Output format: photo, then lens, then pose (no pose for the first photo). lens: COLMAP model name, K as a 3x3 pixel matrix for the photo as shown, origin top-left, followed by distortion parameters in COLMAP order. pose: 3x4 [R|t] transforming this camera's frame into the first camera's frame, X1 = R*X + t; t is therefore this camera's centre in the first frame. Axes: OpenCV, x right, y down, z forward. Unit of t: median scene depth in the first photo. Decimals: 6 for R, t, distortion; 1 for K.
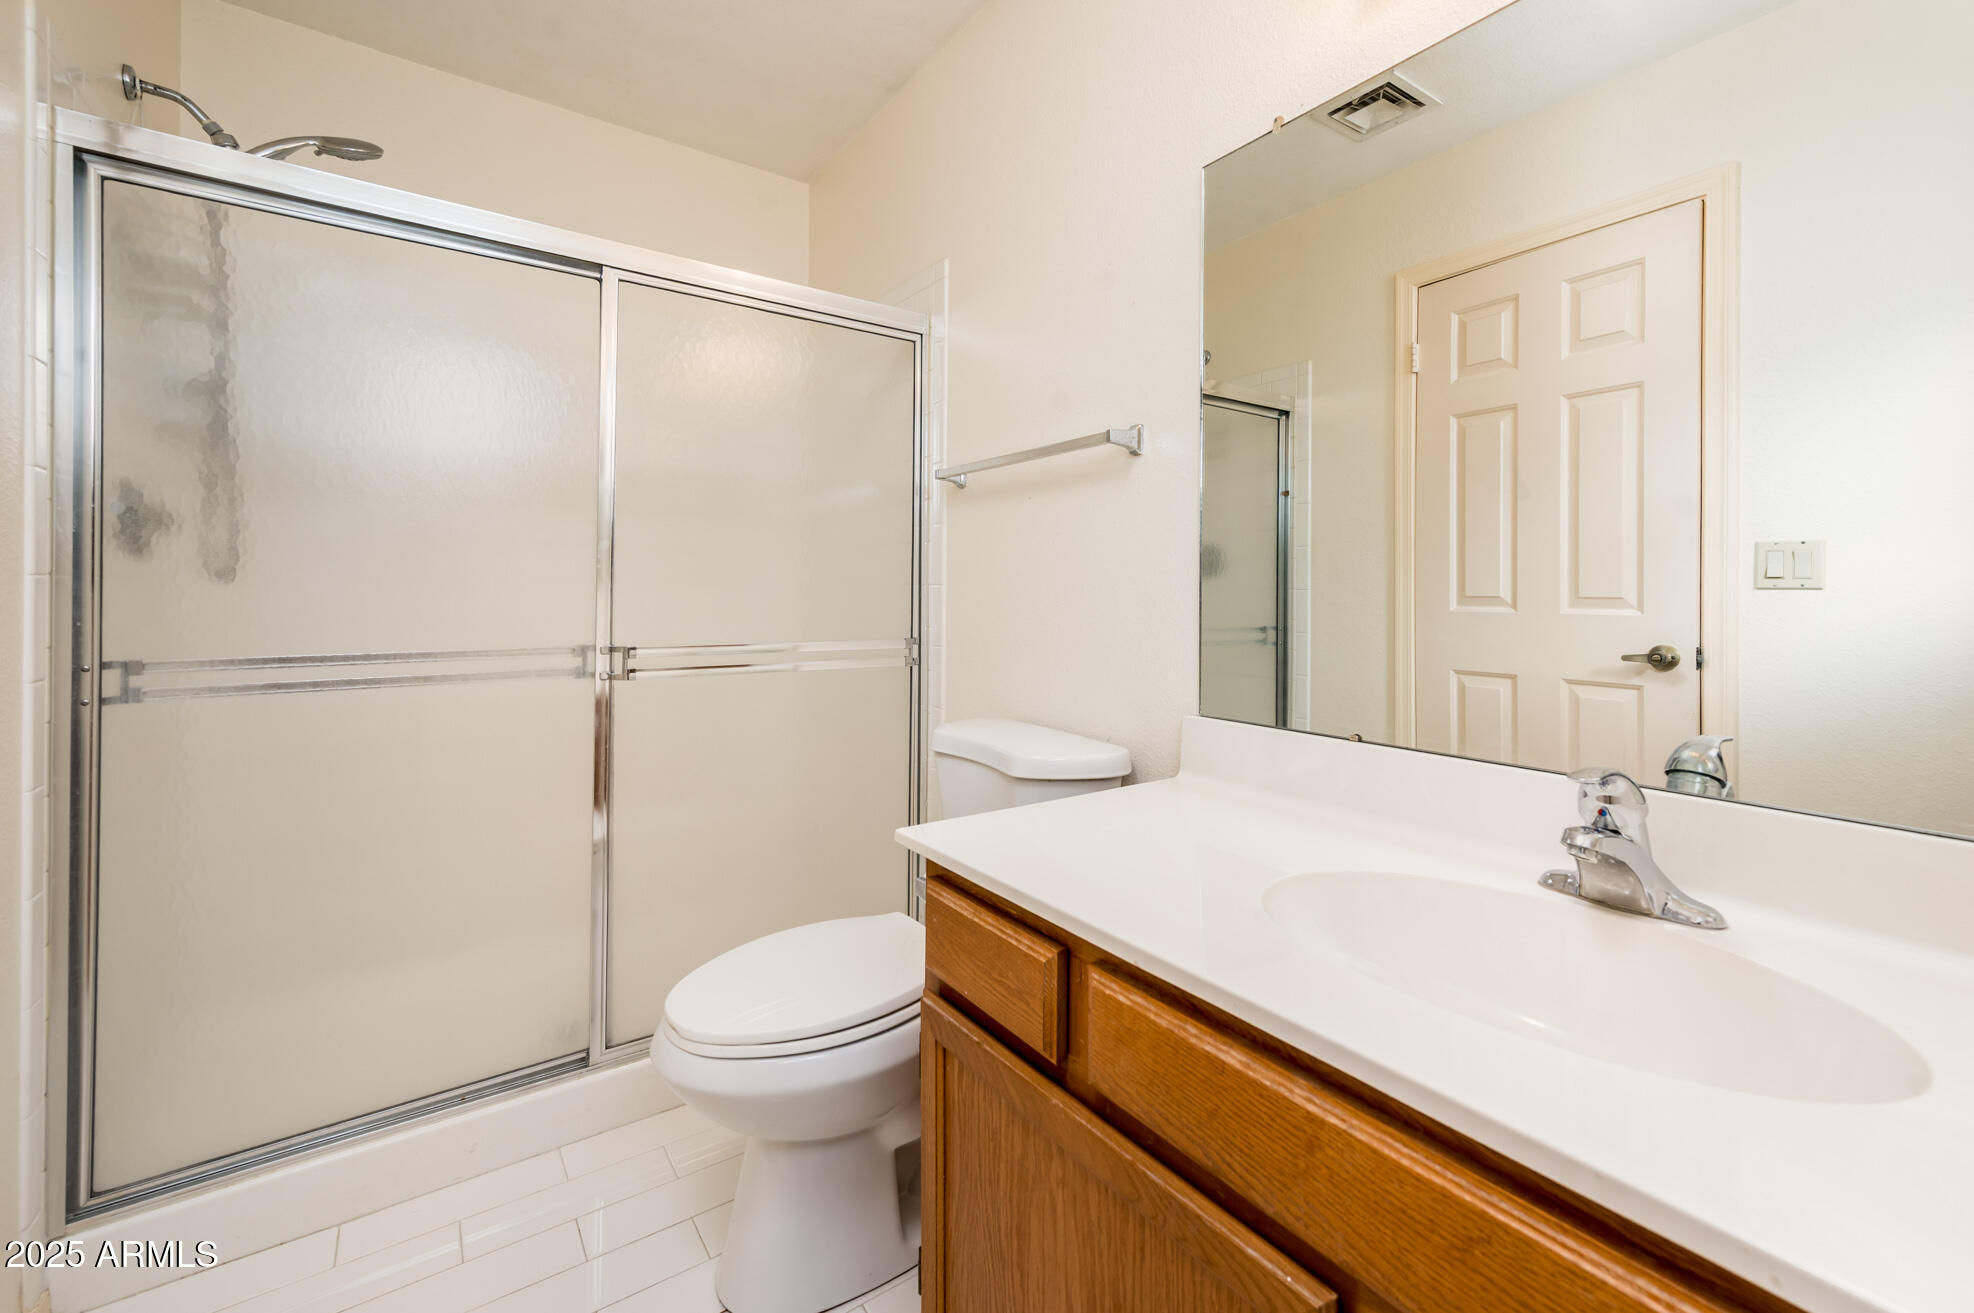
lens RADIAL K [[842.9, 0, 992.5], [0, 842.9, 581.5], [0, 0, 1]] dist [0.015787, -0.000233]
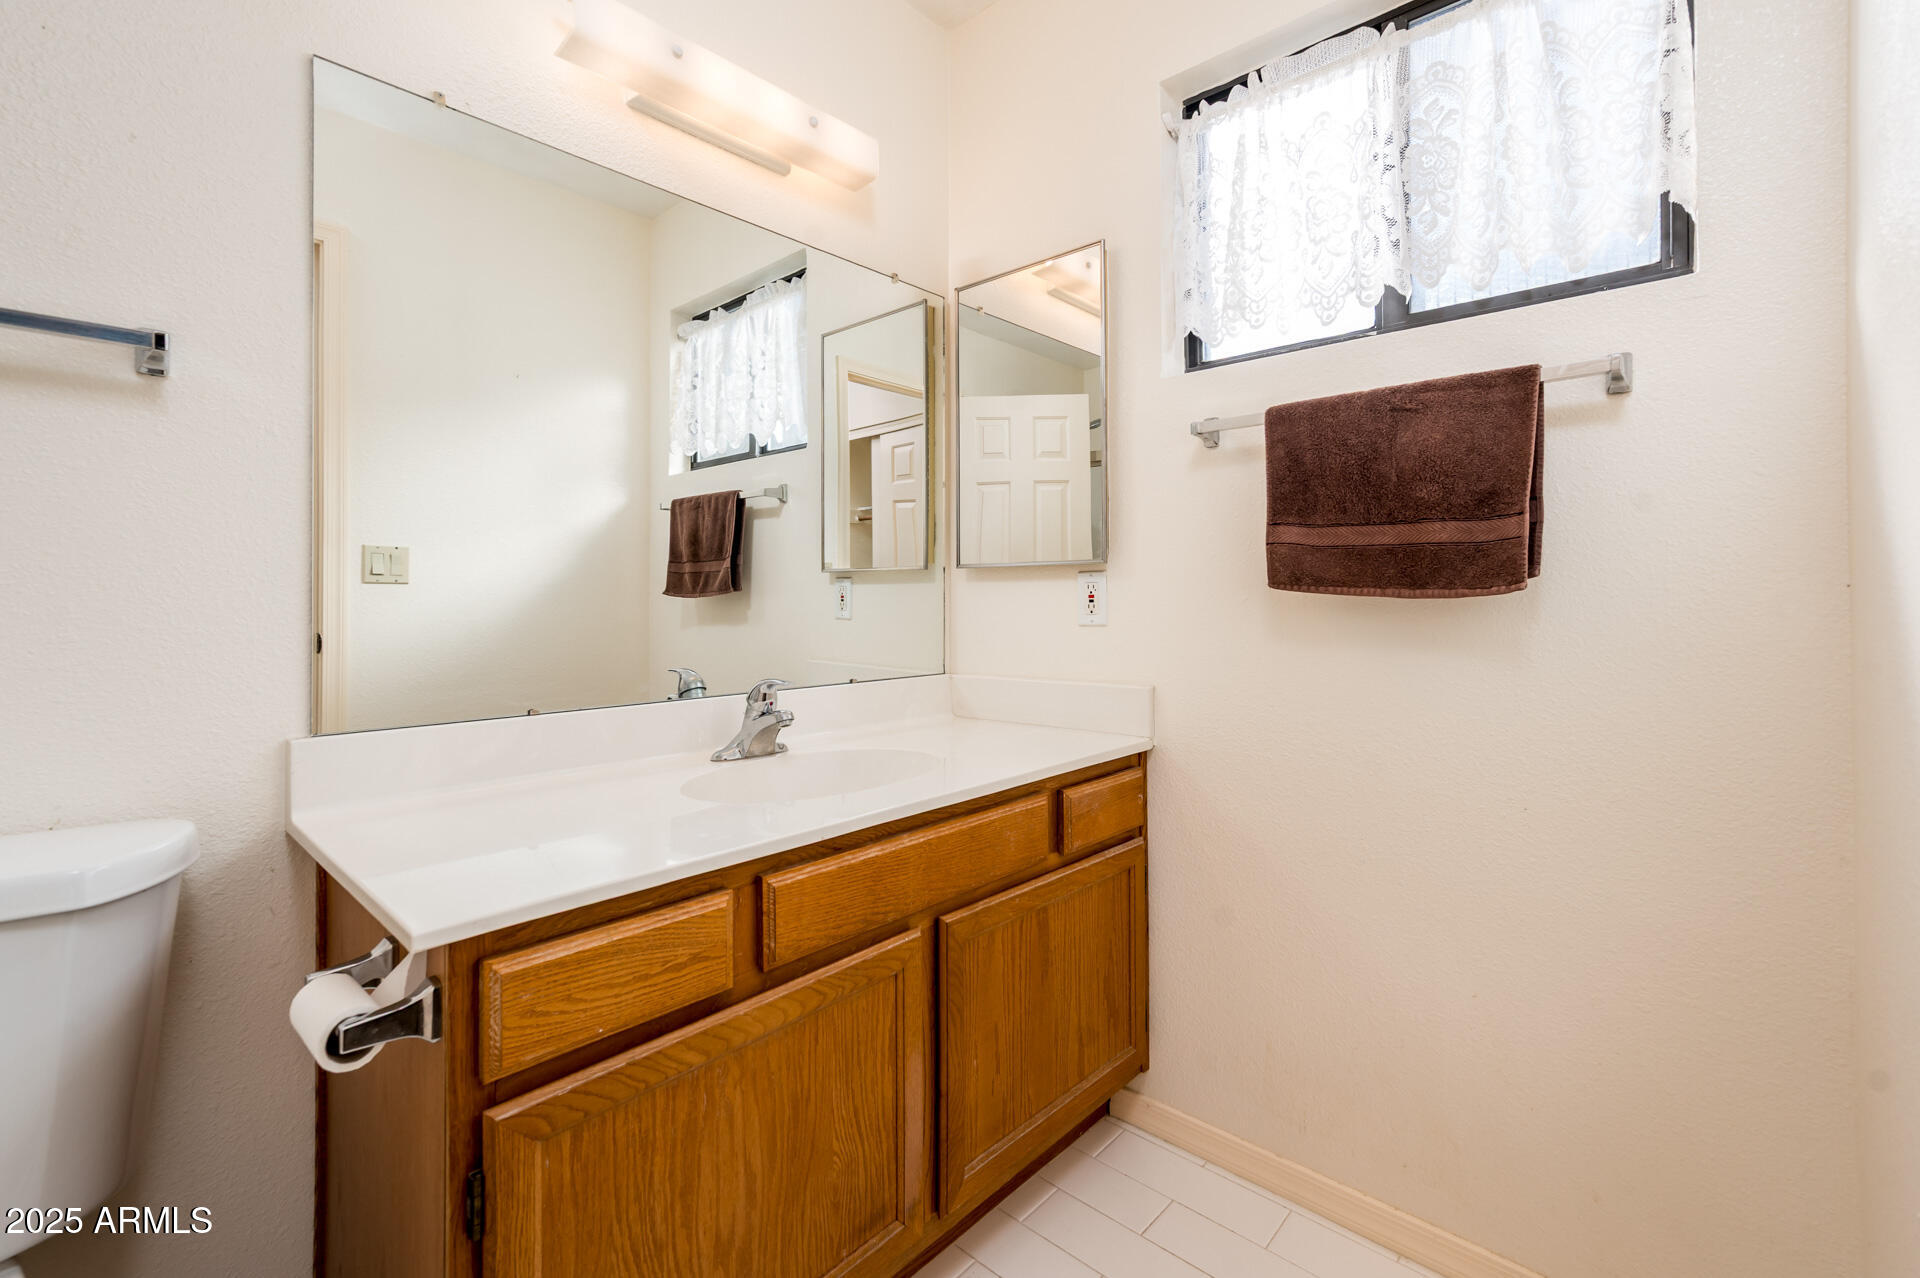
lens RADIAL K [[819.8, 0, 965.4], [0, 819.8, 566.1], [0, 0, 1]] dist [0.015787, -0.000233]
pose [[-0.201951, 0.025117, 0.979073, -1.026634], [-0.010372, 0.999560, -0.027782, 0.018356], [-0.979341, -0.015765, -0.201602, 0.851369]]
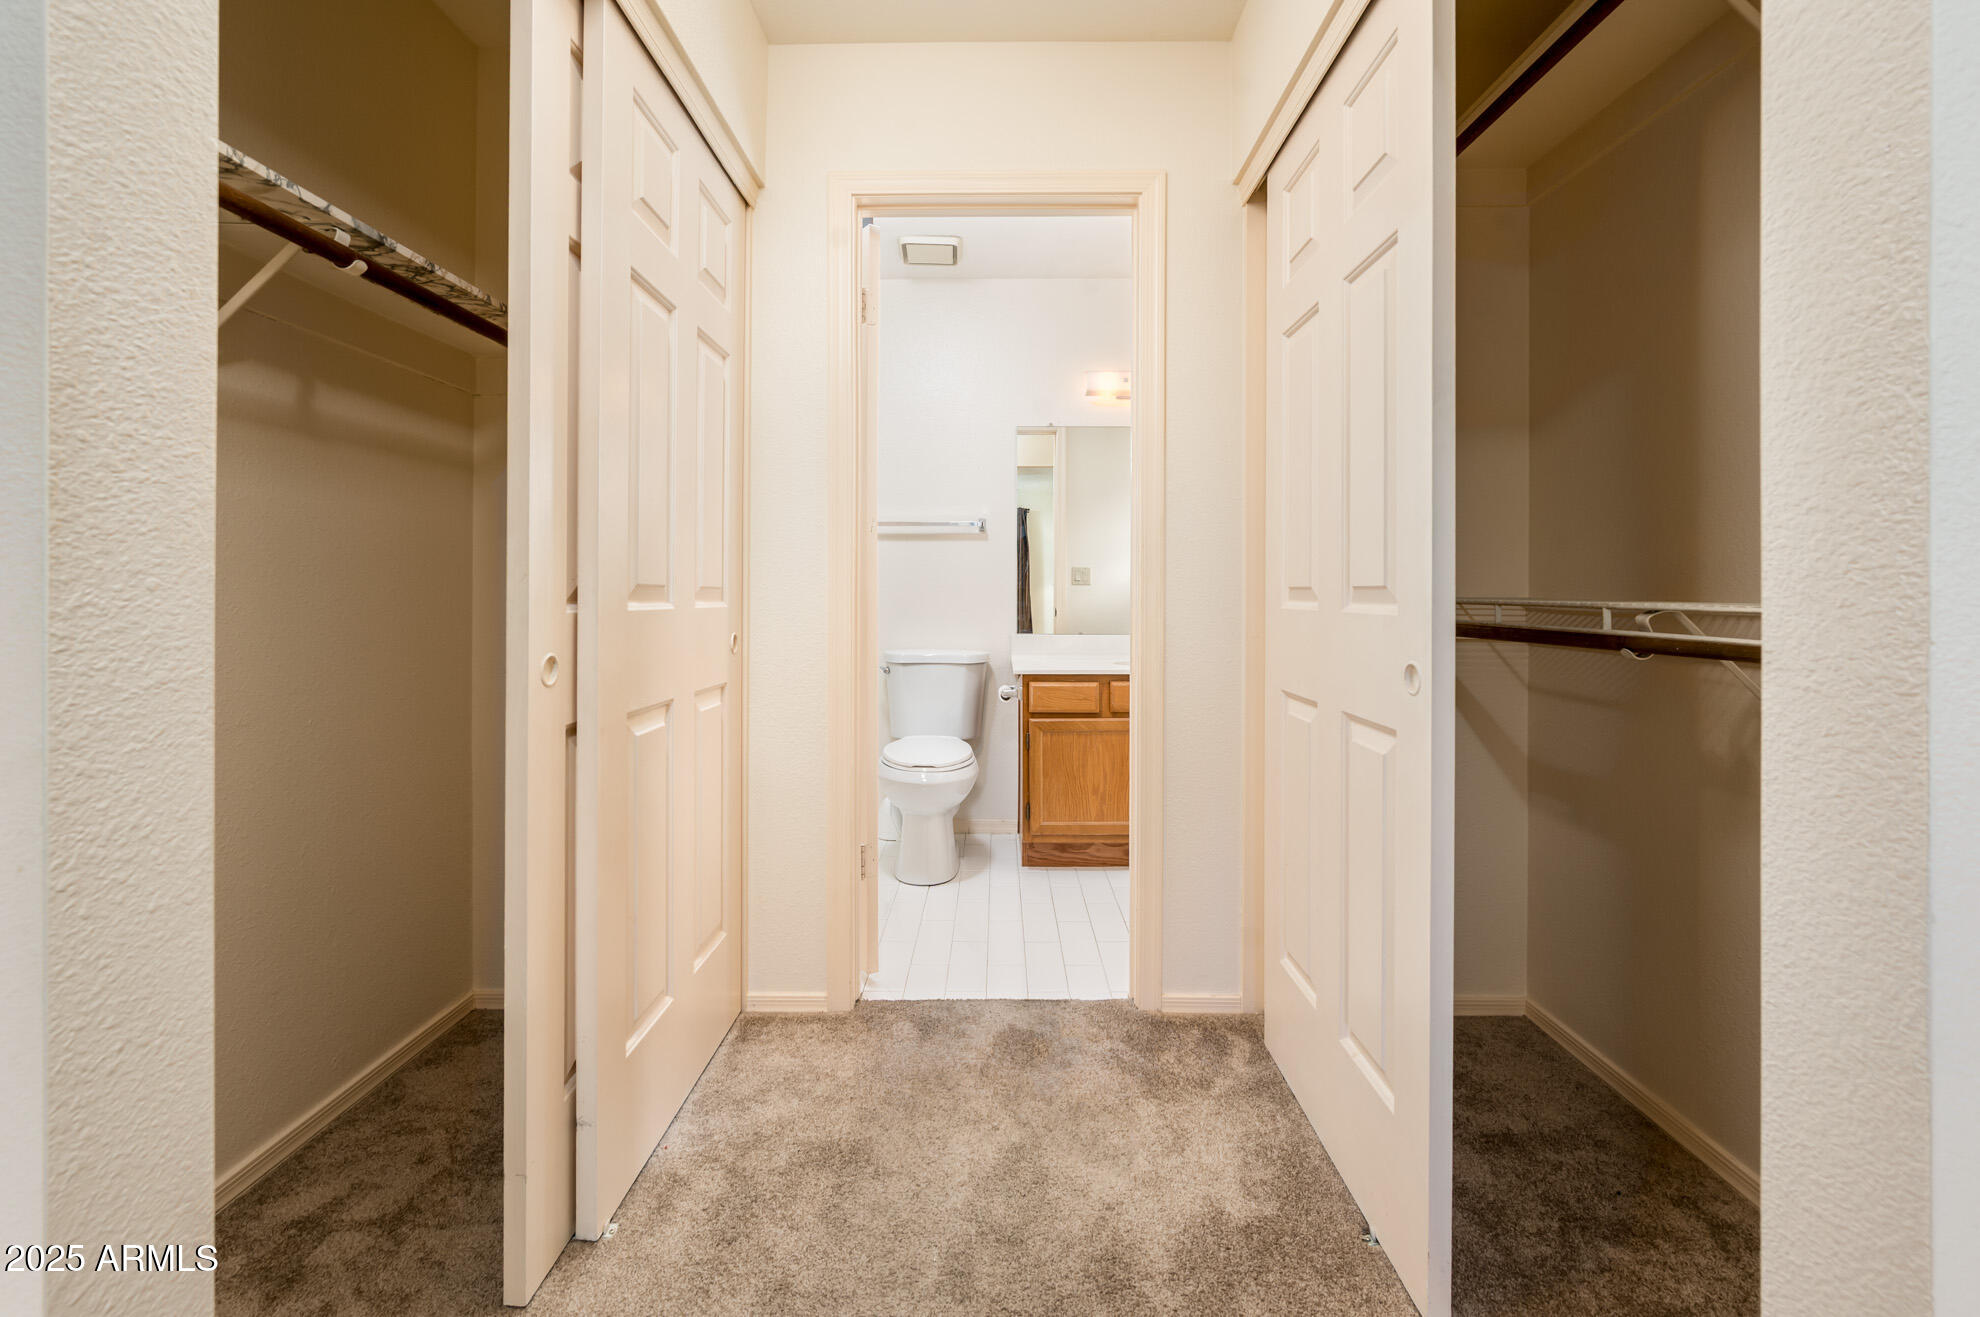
lens RADIAL K [[845.4, 0, 995.5], [0, 845.4, 583.3], [0, 0, 1]] dist [0.015787, -0.000233]
pose [[0.595514, 0.004832, 0.803330, -2.902385], [-0.009447, 0.999955, 0.000988, 0.009321], [-0.803289, -0.008178, 0.595533, -0.761658]]
